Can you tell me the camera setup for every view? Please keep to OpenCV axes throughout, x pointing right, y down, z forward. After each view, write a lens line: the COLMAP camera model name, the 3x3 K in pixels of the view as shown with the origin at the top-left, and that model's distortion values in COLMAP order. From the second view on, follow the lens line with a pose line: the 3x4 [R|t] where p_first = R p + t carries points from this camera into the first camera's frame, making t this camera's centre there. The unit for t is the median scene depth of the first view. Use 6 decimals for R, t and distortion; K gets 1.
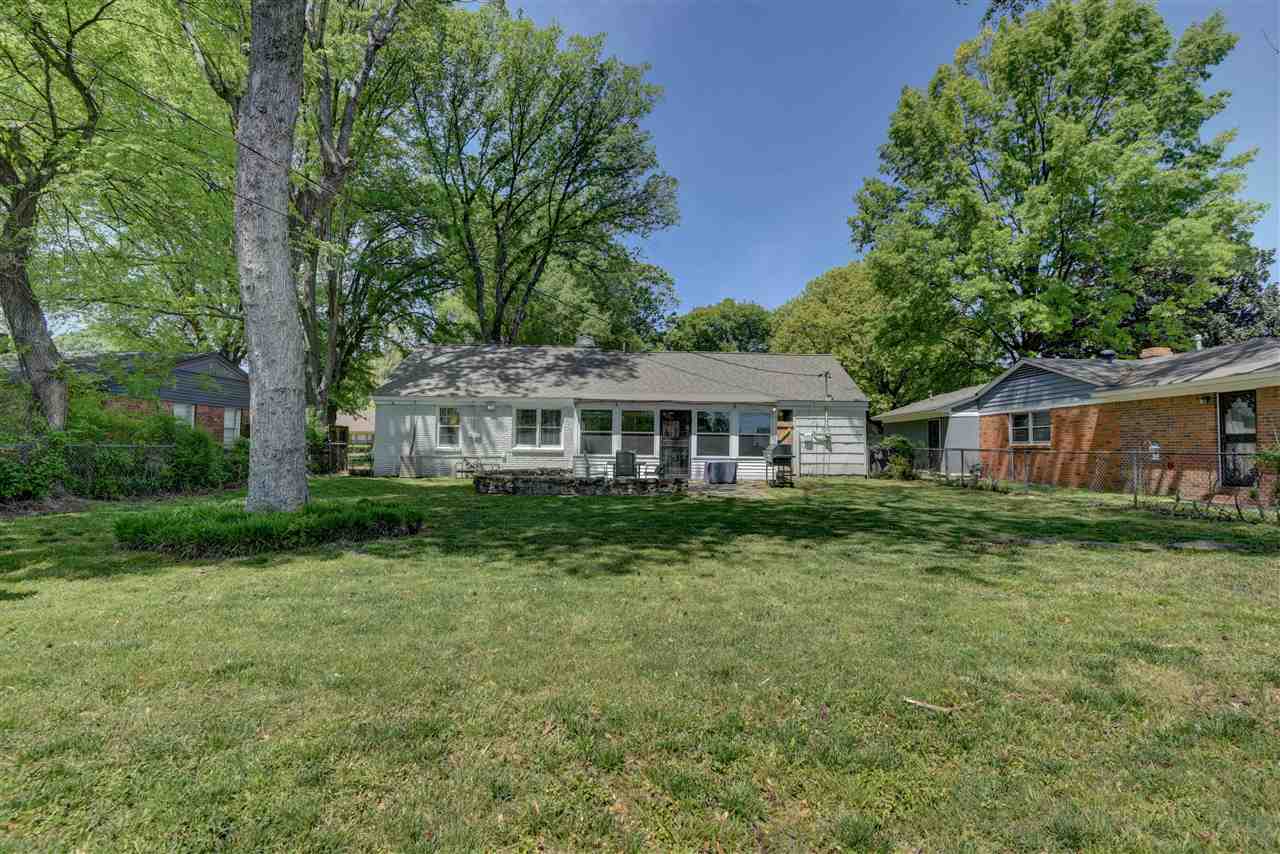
lens RADIAL K [[585.7, 0, 639.5], [0, 585.7, 430.3], [0, 0, 1]] dist [-0.012183, -0.002351]
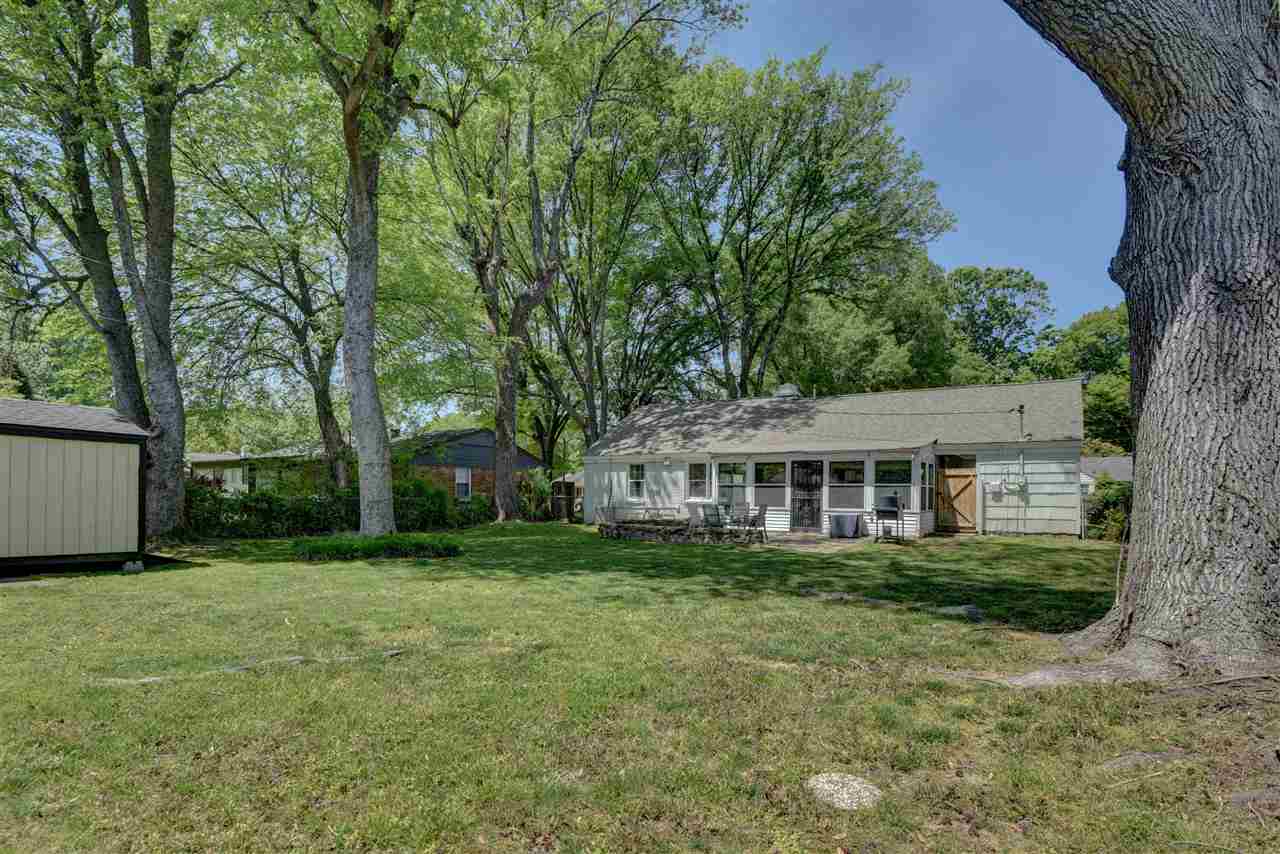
lens RADIAL K [[638.1, 0, 639.6], [0, 638.1, 493.9], [0, 0, 1]] dist [-0.001902, -0.000124]
pose [[0.837734, -0.005422, -0.546051, 0.351811], [0.016491, 0.999746, 0.015373, -0.000354], [0.545829, -0.021884, 0.837611, -0.025712]]
